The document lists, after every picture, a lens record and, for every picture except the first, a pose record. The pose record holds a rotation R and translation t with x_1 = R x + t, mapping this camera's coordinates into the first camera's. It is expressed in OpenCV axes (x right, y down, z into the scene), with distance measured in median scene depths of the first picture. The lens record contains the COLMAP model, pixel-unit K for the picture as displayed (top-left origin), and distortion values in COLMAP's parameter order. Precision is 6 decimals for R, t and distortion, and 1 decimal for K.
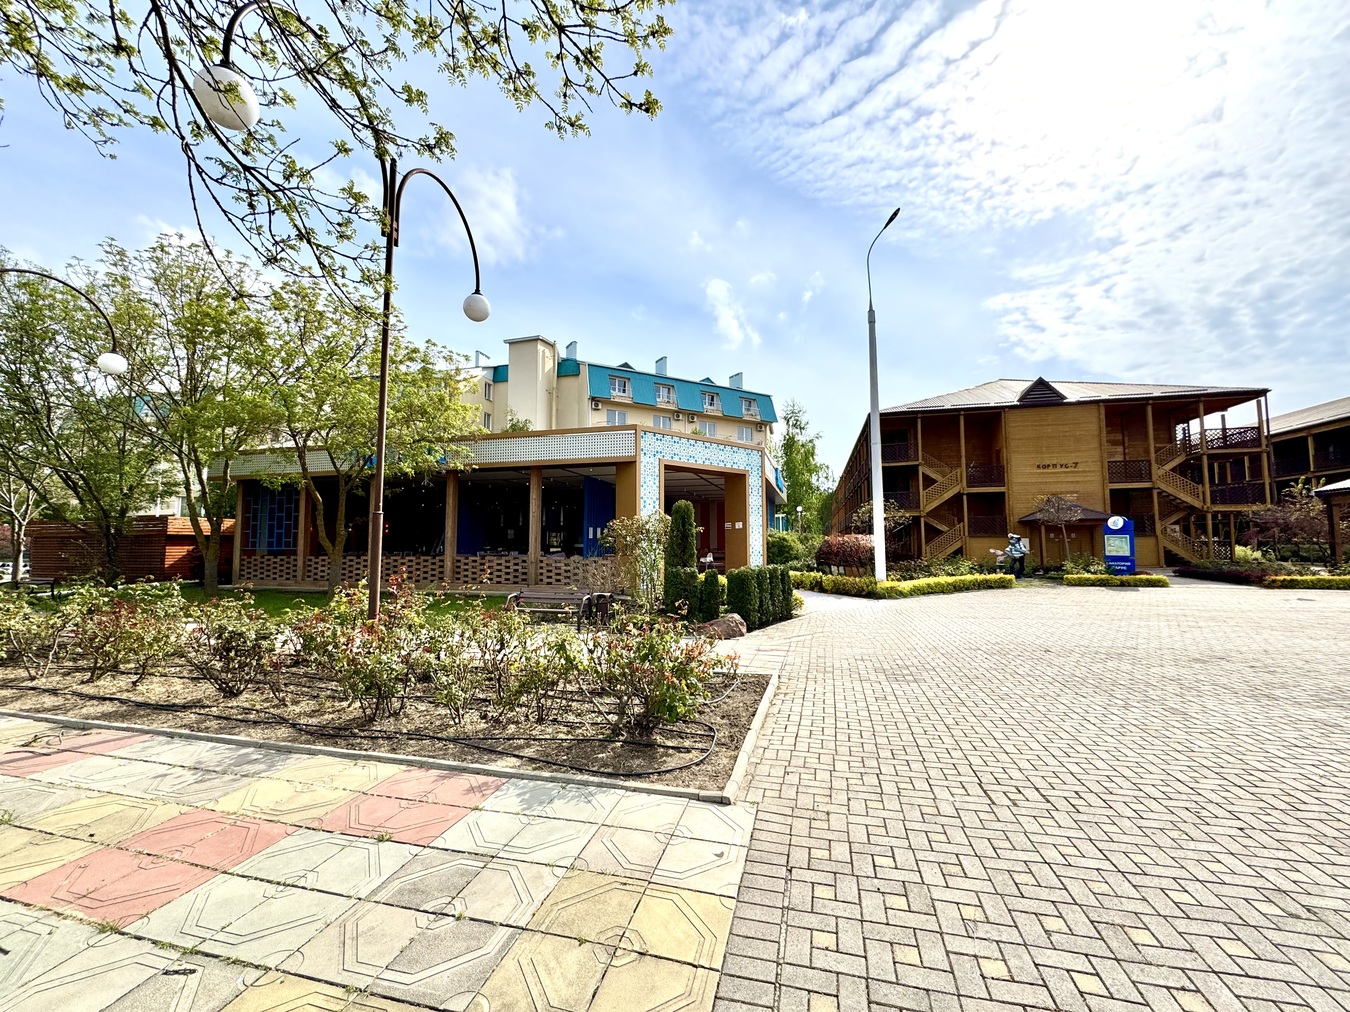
lens RADIAL K [[536.1, 0, 674.0], [0, 536.1, 511.9], [0, 0, 1]] dist [-0.006640, 0.001363]
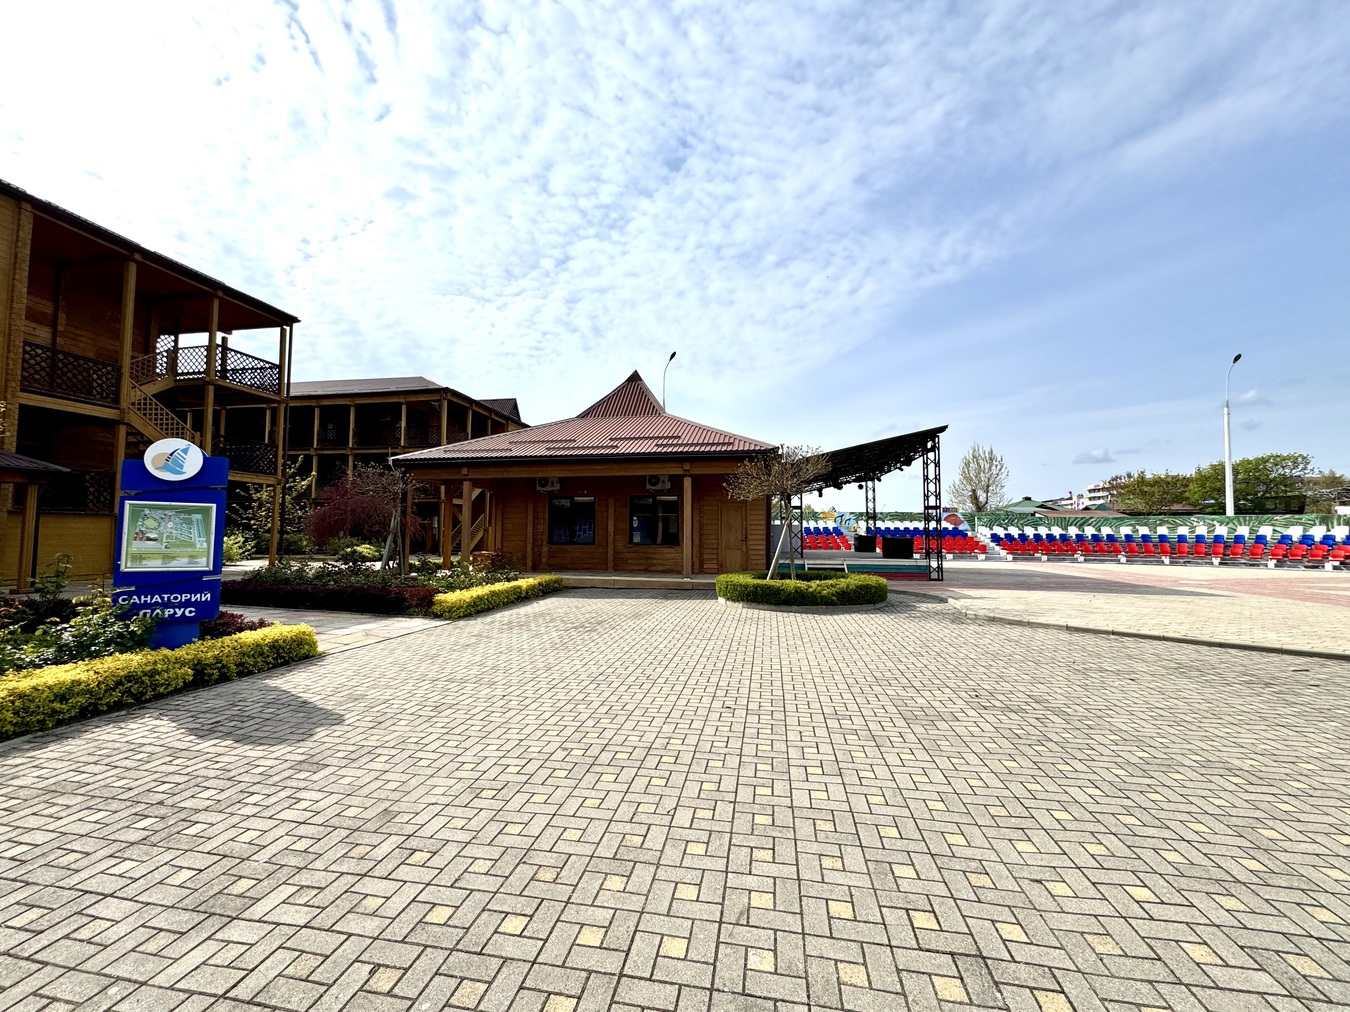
lens RADIAL K [[536.1, 0, 675.9], [0, 536.1, 500.7], [0, 0, 1]] dist [-0.006640, 0.001363]
pose [[-0.089850, 0.060525, 0.994115, 0.681976], [-0.064848, 0.995678, -0.066482, 0.058167], [-0.993842, -0.070440, -0.085536, 0.999130]]
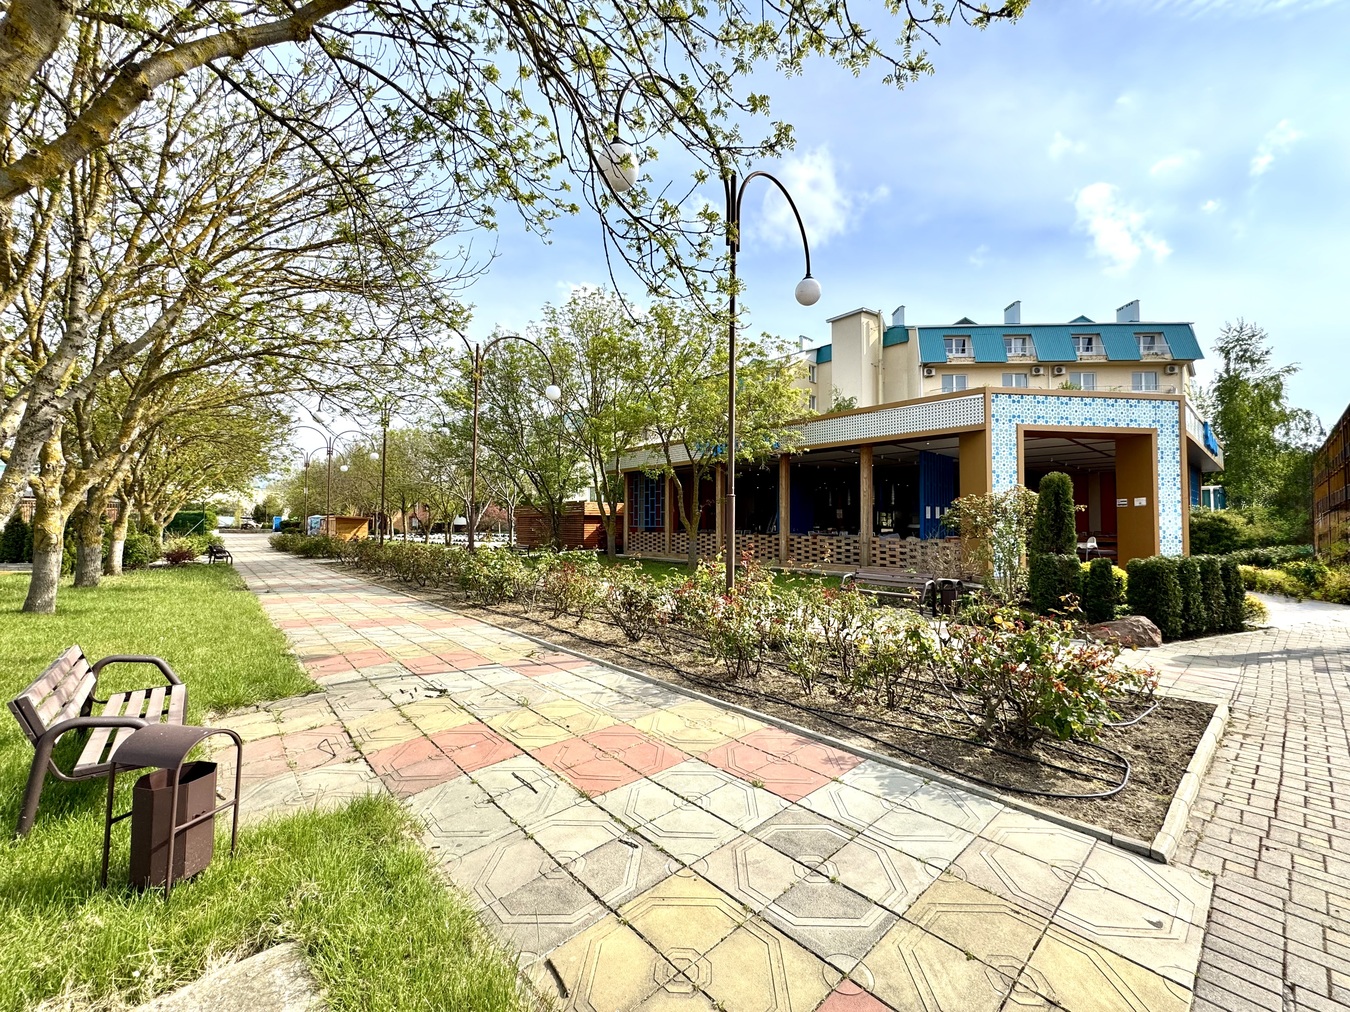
lens RADIAL K [[536.1, 0, 674.1], [0, 536.1, 510.6], [0, 0, 1]] dist [-0.006640, 0.001363]
pose [[0.832828, -0.006111, -0.553498, -0.013921], [0.025532, 0.999299, 0.027384, -0.000289], [0.552943, -0.036938, 0.832400, -0.003117]]
